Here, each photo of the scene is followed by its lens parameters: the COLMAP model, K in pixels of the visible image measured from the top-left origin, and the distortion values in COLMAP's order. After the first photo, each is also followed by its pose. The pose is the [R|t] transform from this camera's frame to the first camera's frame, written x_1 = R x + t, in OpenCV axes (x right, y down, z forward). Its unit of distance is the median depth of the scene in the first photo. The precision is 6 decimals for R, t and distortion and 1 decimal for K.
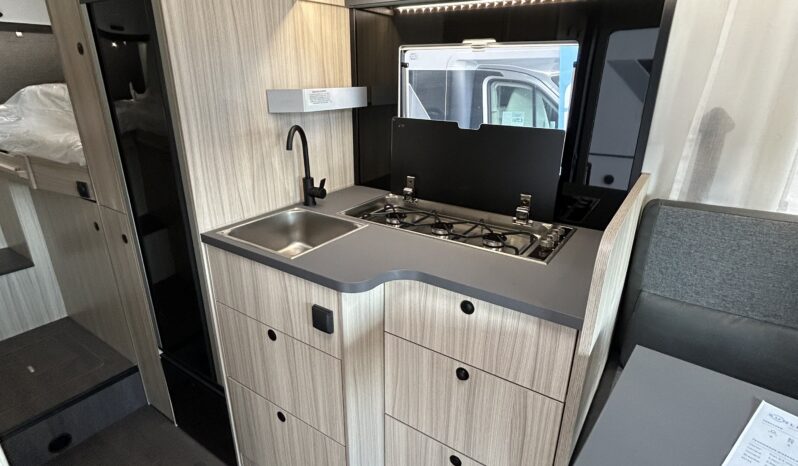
lens RADIAL K [[426.0, 0, 399.0], [0, 426.0, 236.6], [0, 0, 1]] dist [0.003266, -0.000366]
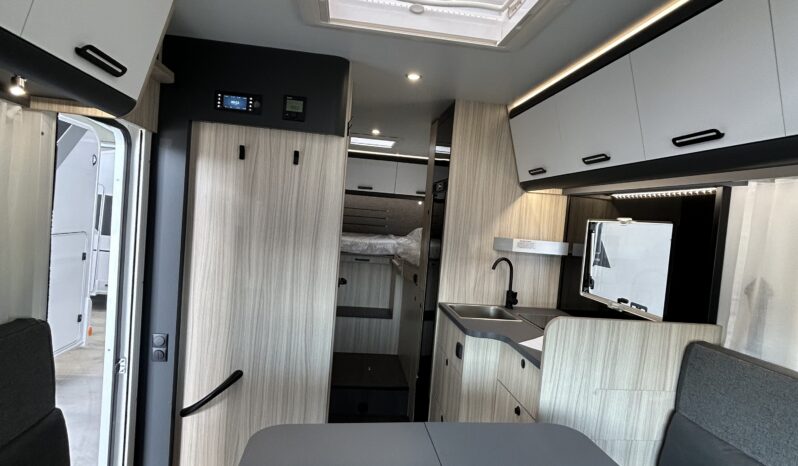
lens RADIAL K [[426.0, 0, 400.0], [0, 426.0, 235.6], [0, 0, 1]] dist [0.003266, -0.000366]
pose [[0.662034, 0.081880, -0.744988, 0.739703], [-0.340574, 0.918324, -0.201720, 0.146129], [0.667623, 0.387269, 0.635847, -0.407690]]
